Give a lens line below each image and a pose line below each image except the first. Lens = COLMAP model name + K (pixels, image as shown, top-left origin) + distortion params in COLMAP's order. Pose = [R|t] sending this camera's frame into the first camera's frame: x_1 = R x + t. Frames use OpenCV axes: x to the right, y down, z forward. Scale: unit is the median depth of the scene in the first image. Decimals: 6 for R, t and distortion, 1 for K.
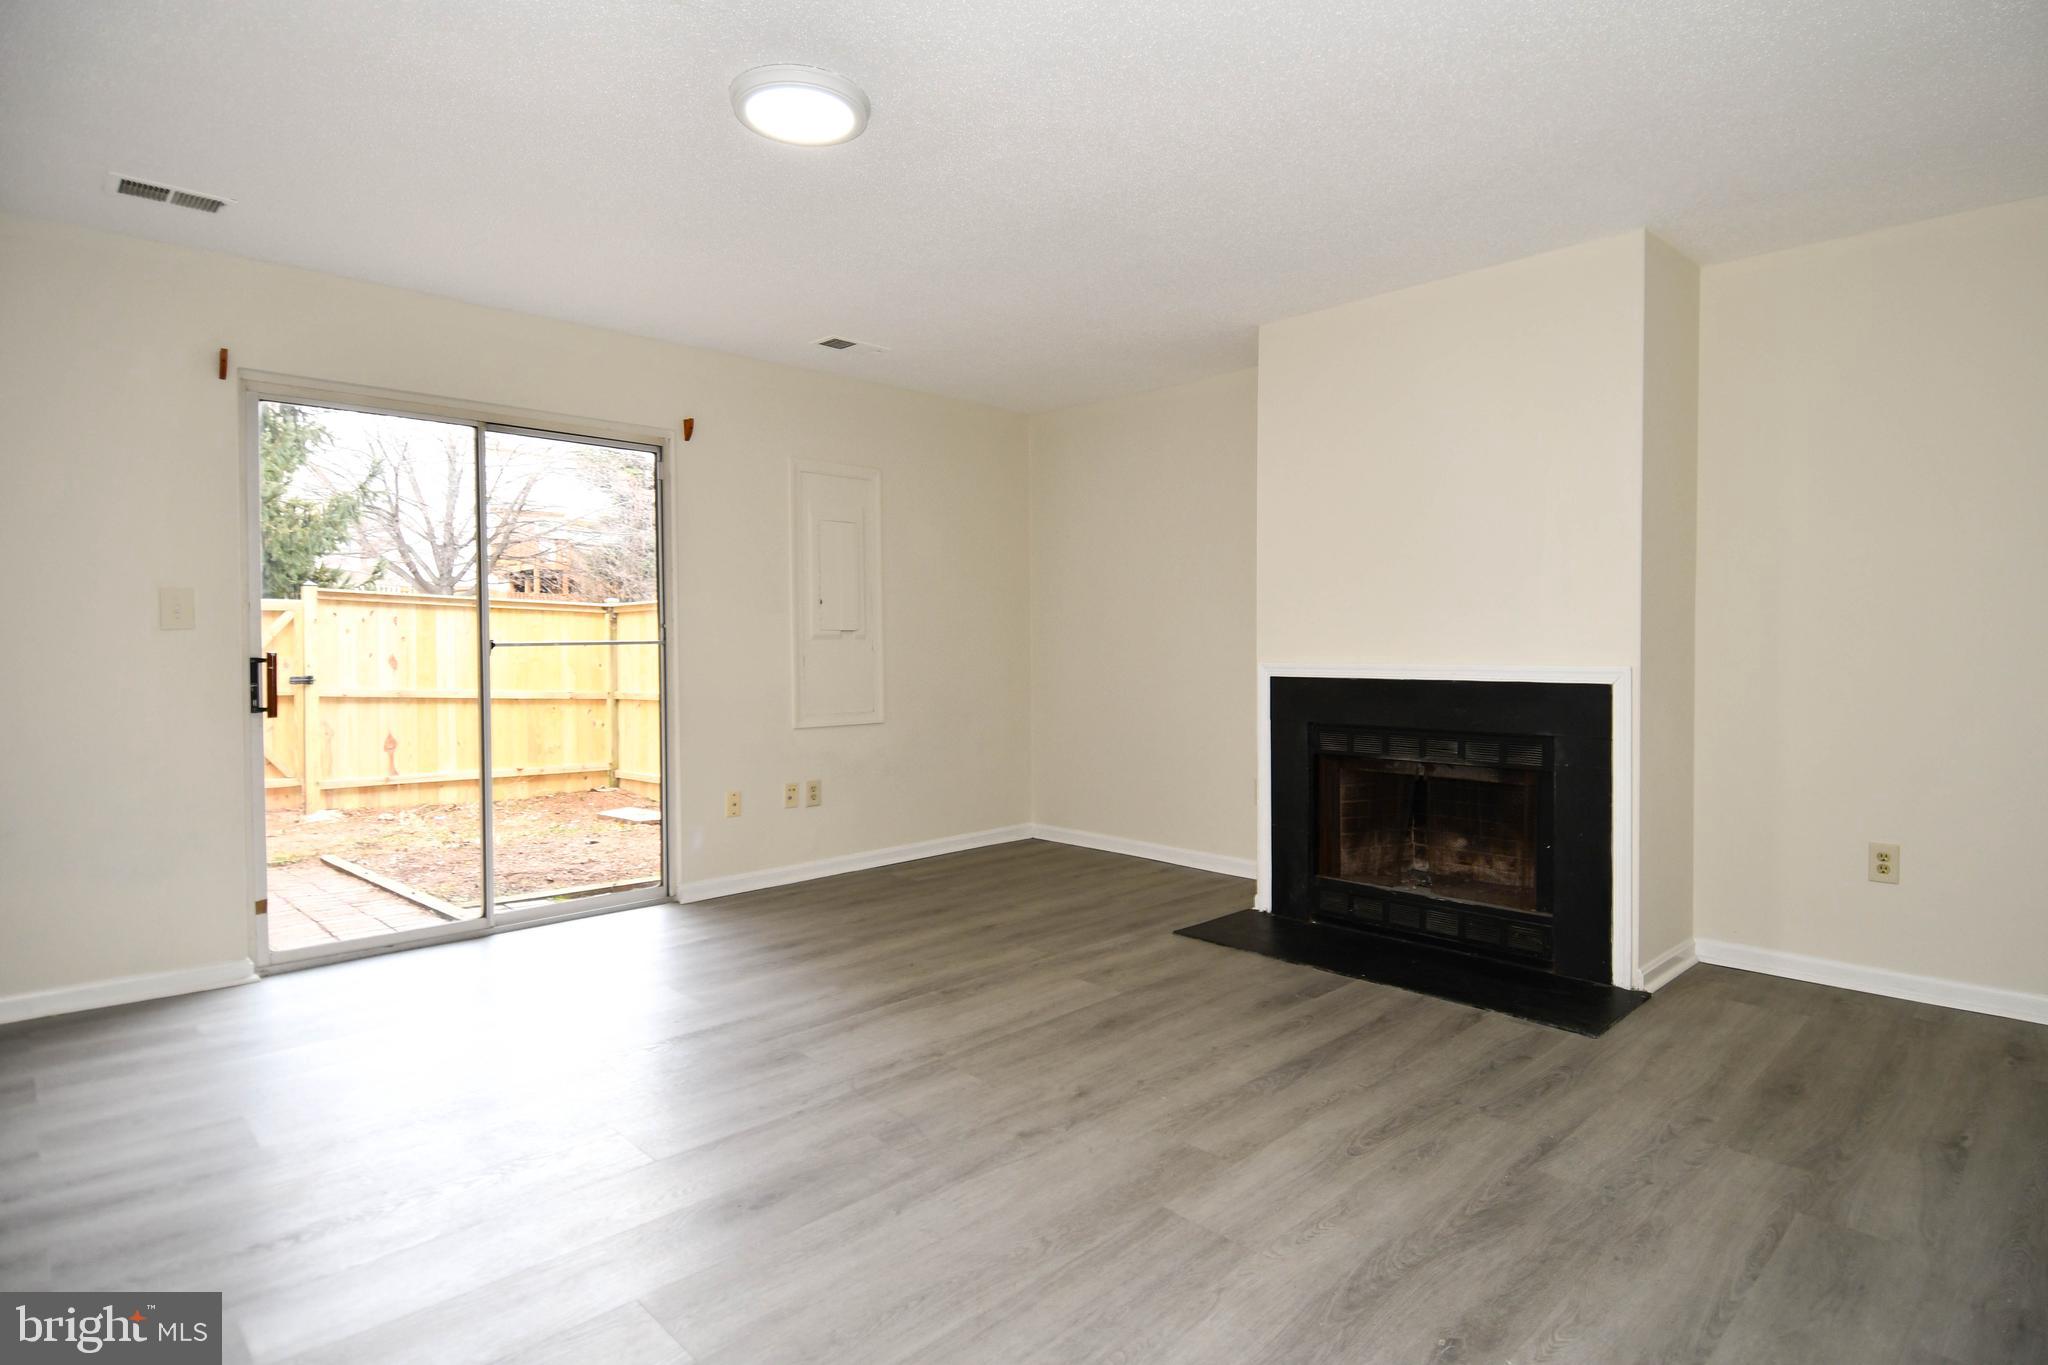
lens RADIAL K [[1091.3, 0, 1066.3], [0, 1091.3, 637.5], [0, 0, 1]] dist [0.041855, -0.042675]
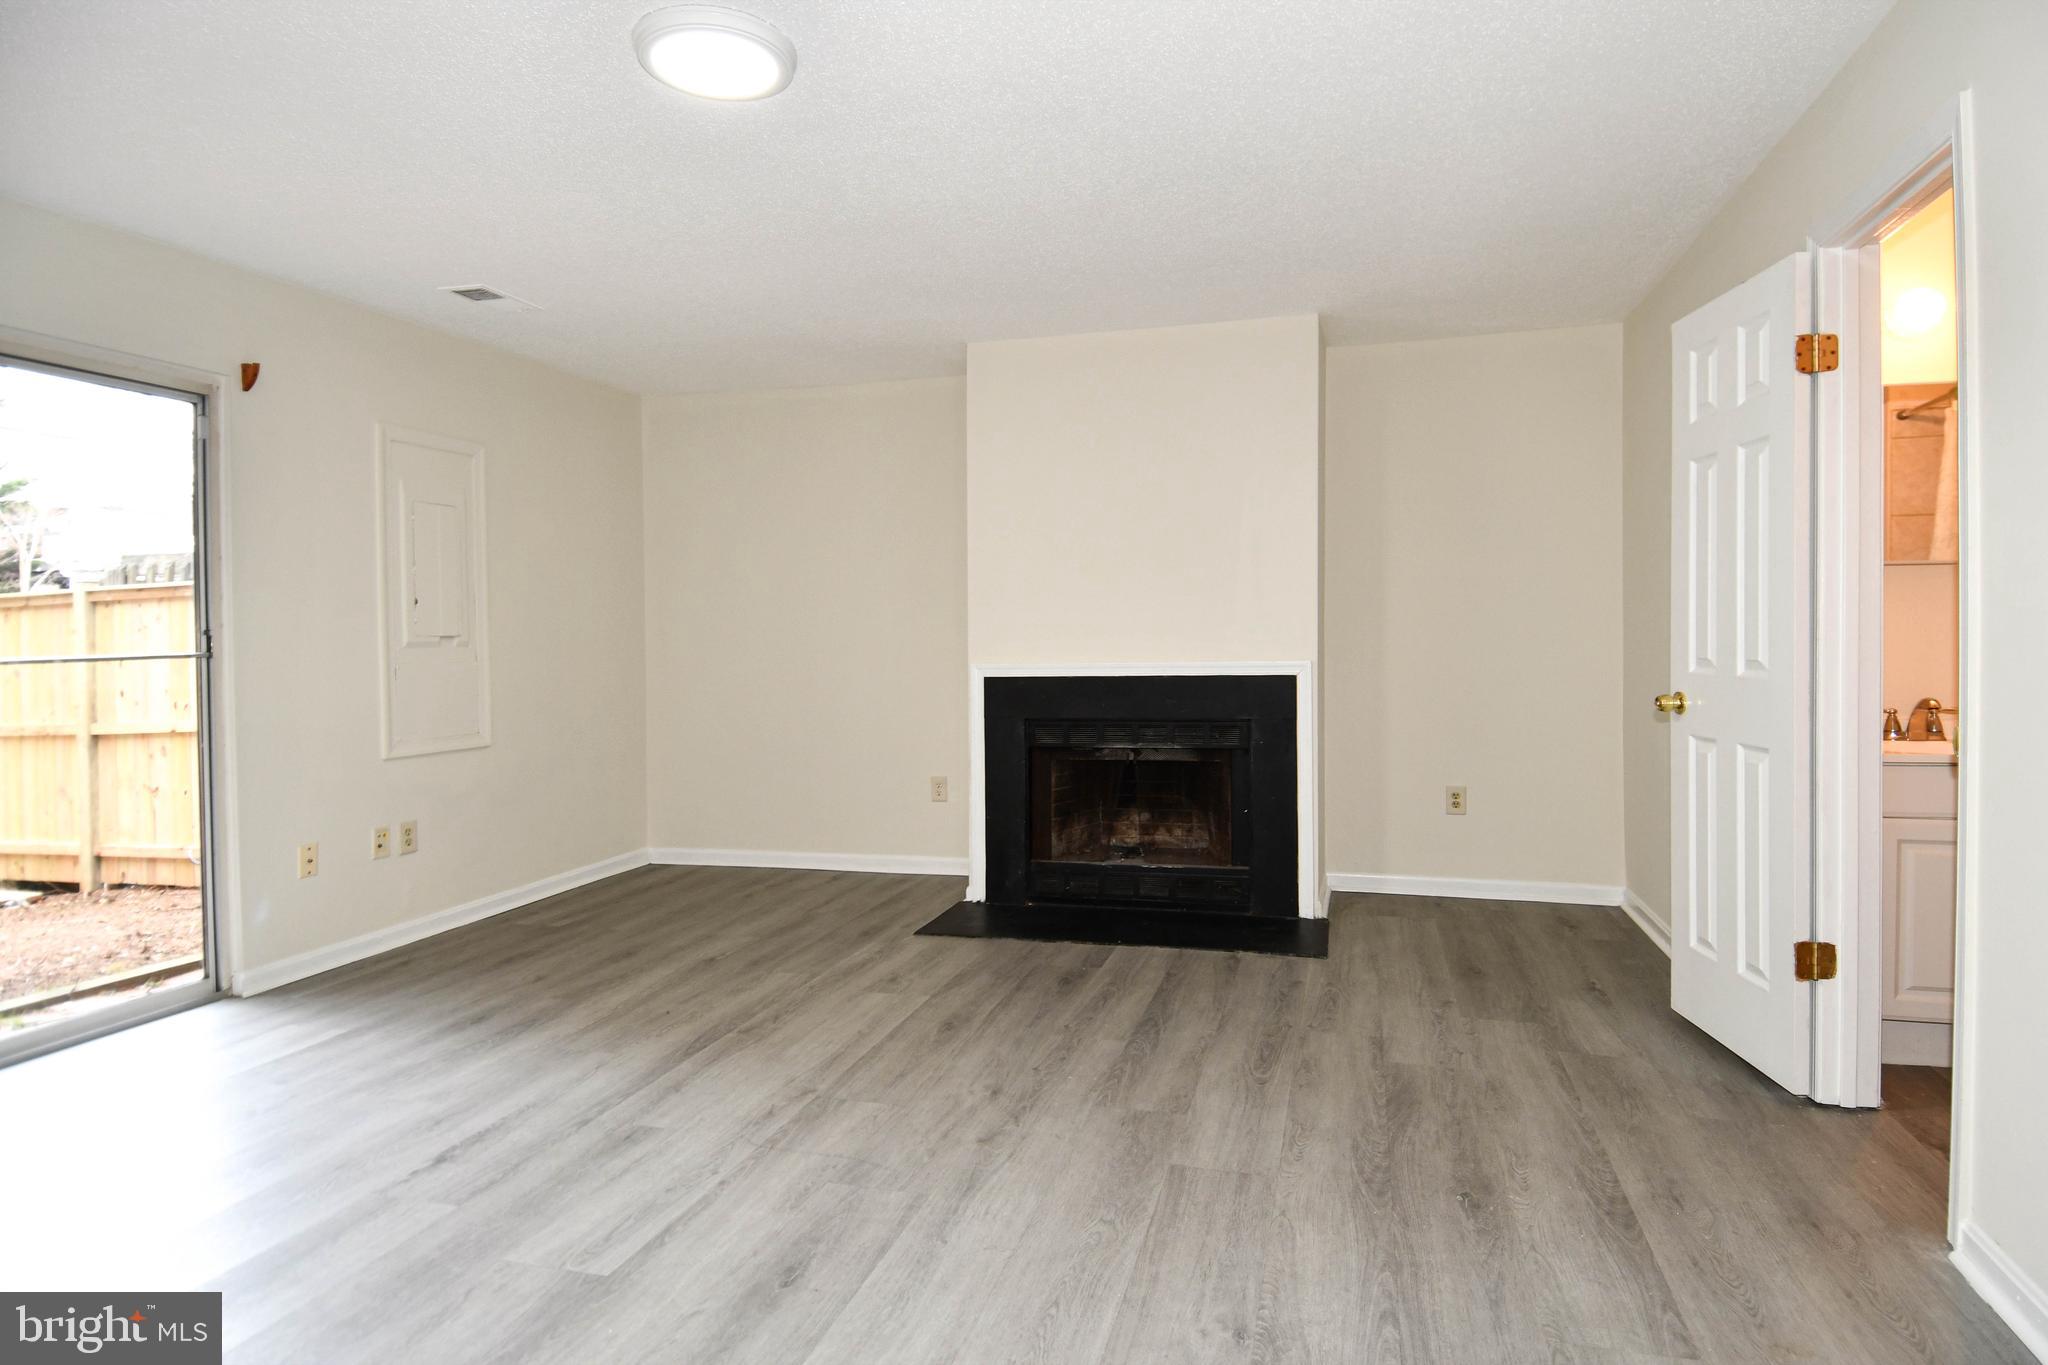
lens RADIAL K [[1091.3, 0, 1063.7], [0, 1091.3, 625.0], [0, 0, 1]] dist [0.041855, -0.042675]
pose [[0.859457, -0.003754, 0.511195, -0.360418], [0.009736, 0.999912, -0.009025, -0.005085], [-0.511116, 0.012733, 0.859417, 0.072144]]
